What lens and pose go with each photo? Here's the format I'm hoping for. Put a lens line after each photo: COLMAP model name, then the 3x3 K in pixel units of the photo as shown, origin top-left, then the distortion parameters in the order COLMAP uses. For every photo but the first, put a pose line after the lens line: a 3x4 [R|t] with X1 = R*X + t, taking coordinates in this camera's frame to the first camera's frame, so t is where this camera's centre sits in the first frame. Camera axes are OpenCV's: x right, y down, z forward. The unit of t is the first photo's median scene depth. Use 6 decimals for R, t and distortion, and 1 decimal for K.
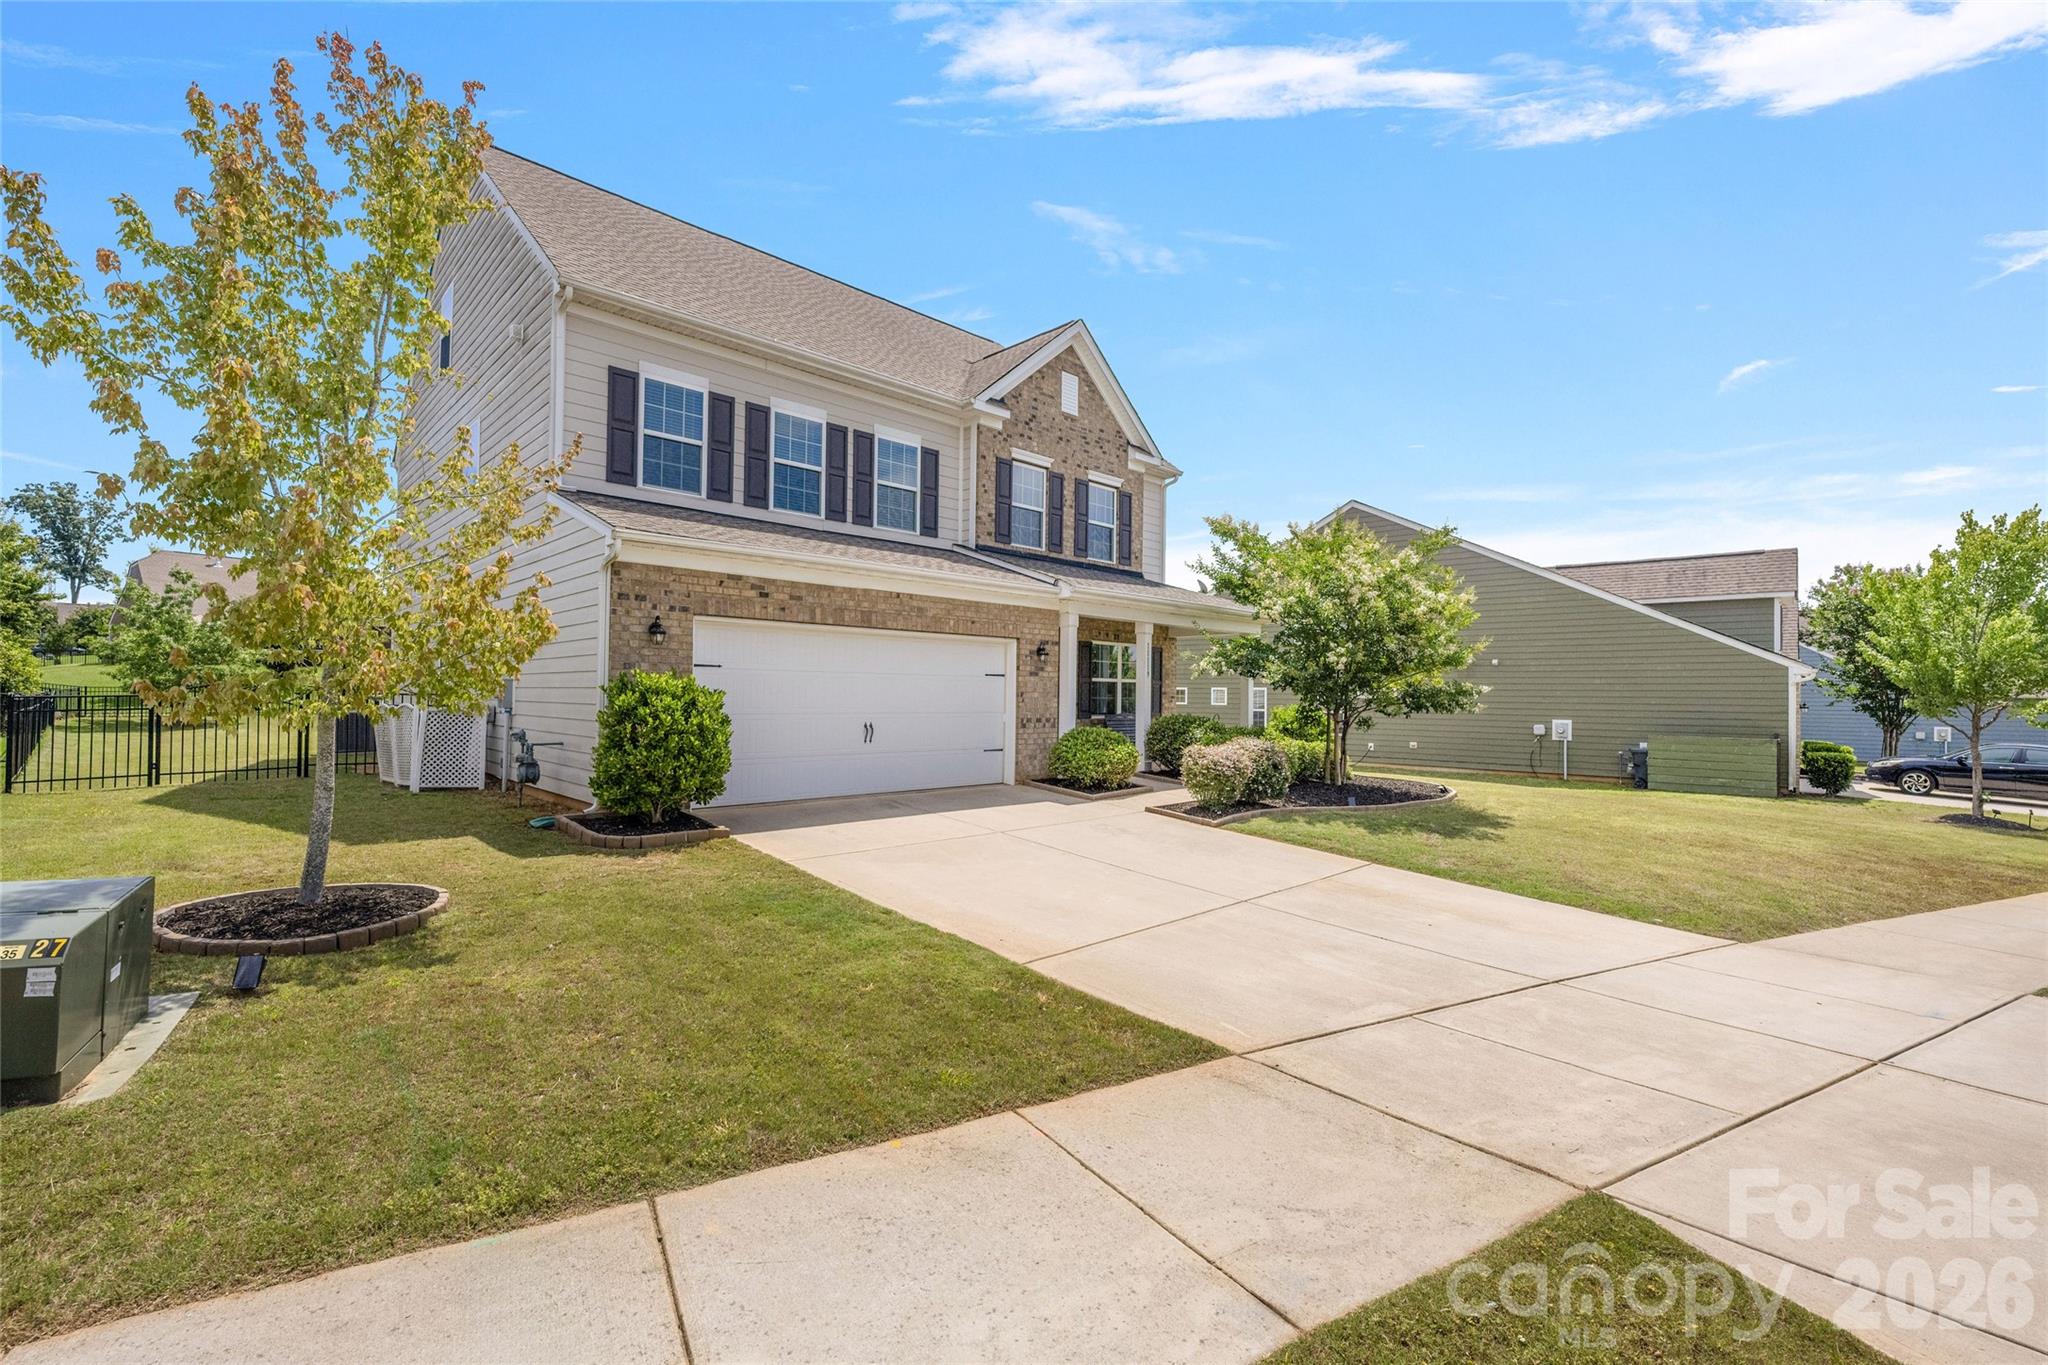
lens RADIAL K [[871.0, 0, 1025.5], [0, 871.0, 682.9], [0, 0, 1]] dist [0.000047, -0.000051]
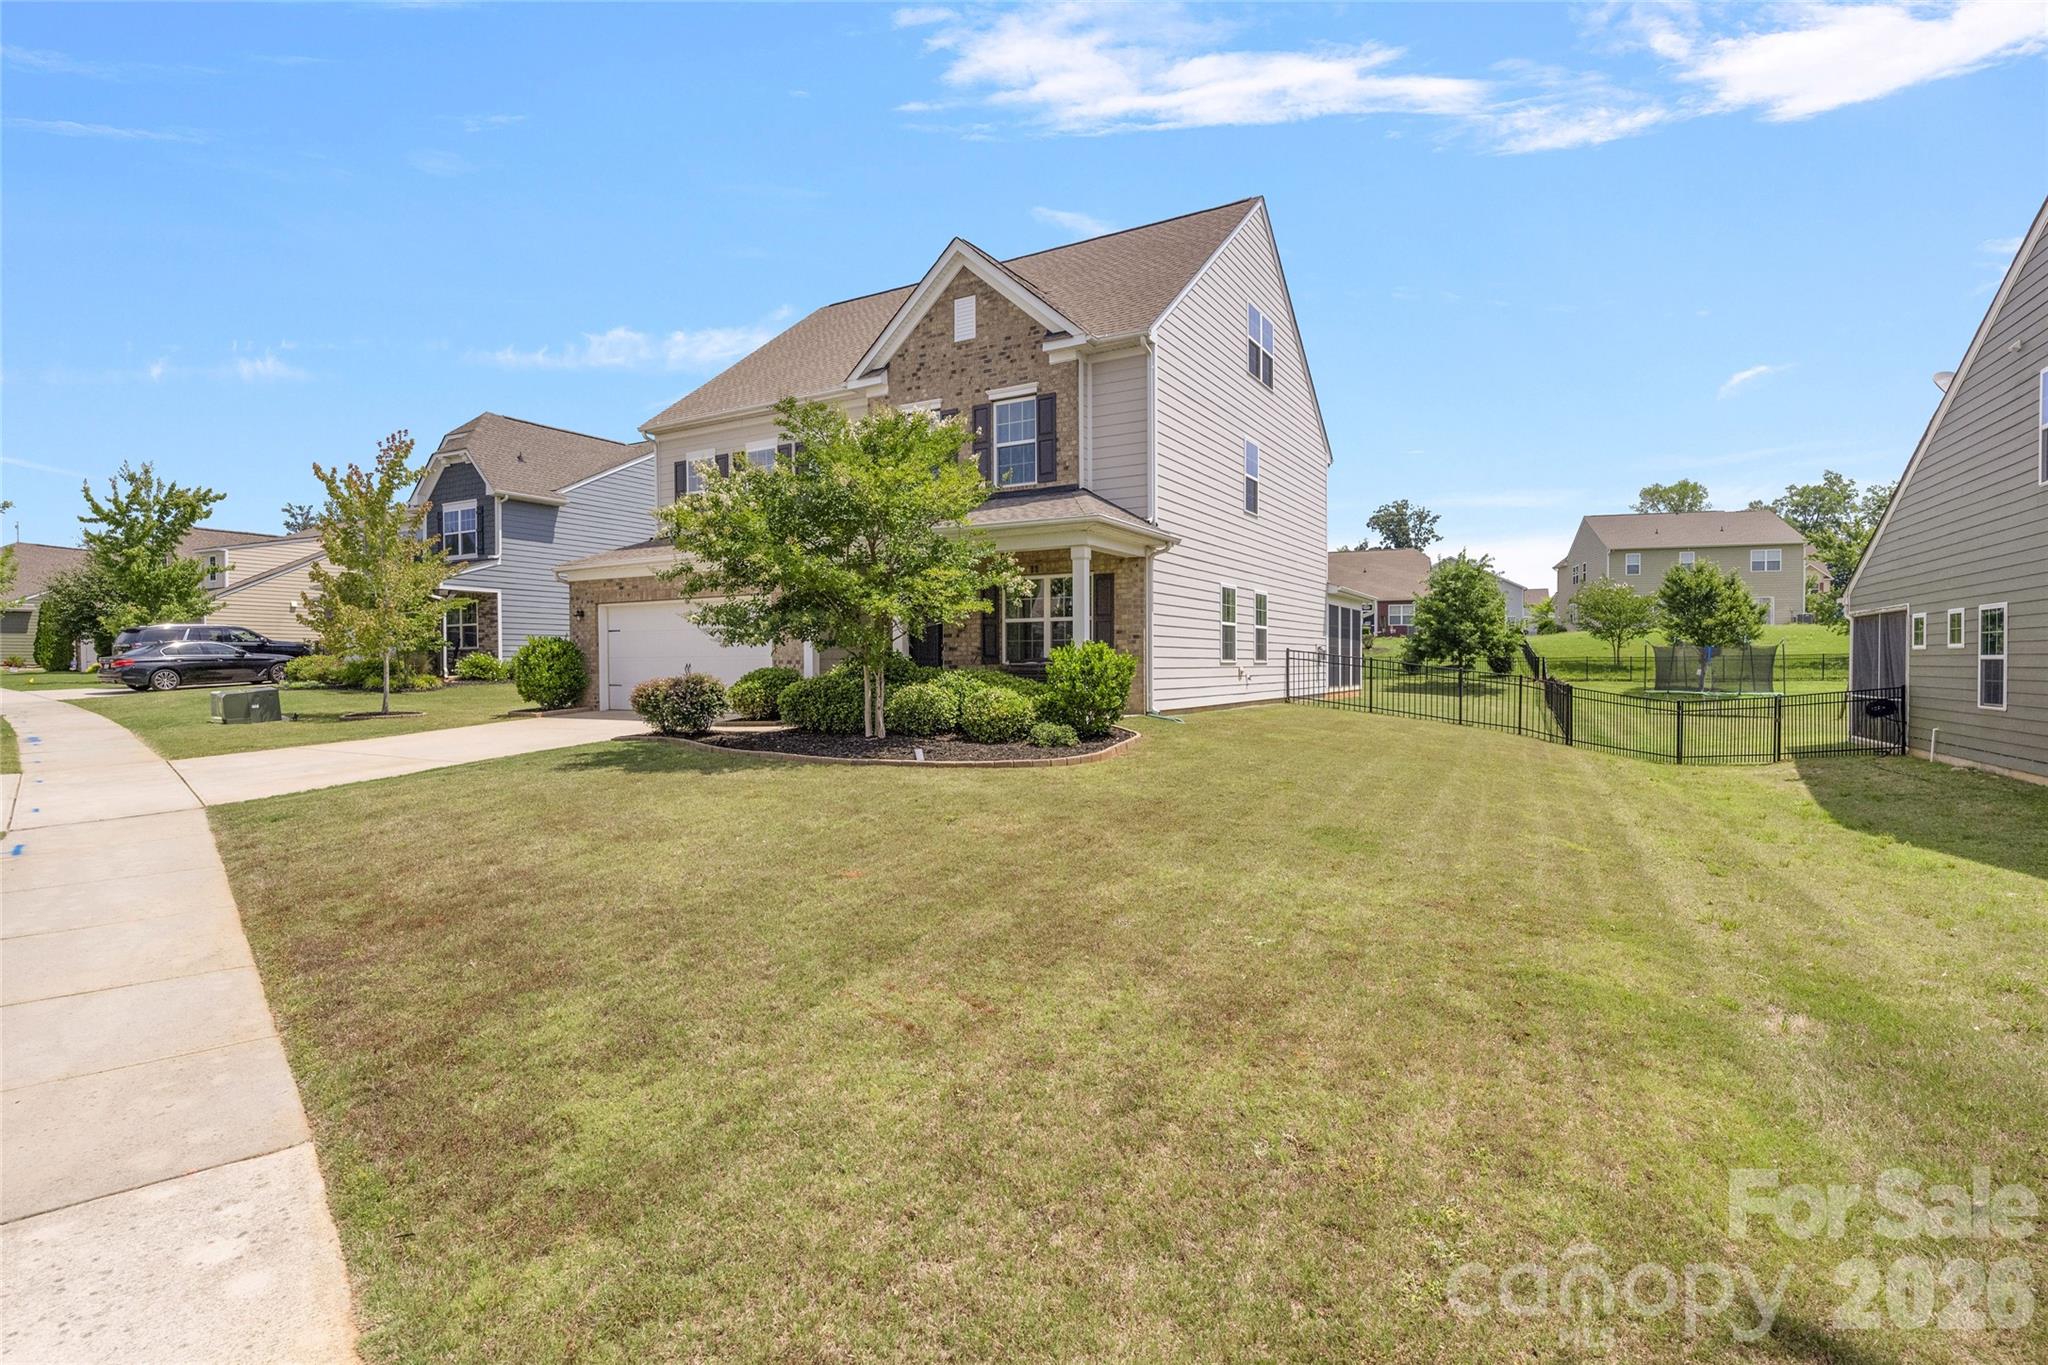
lens RADIAL K [[957.7, 0, 1024.2], [0, 957.7, 678.2], [0, 0, 1]] dist [-0.000348, -0.000004]
pose [[0.275033, 0.001548, -0.961434, 1.004705], [0.025306, 0.999641, 0.008849, 0.045868], [0.961102, -0.026764, 0.274895, 0.725122]]
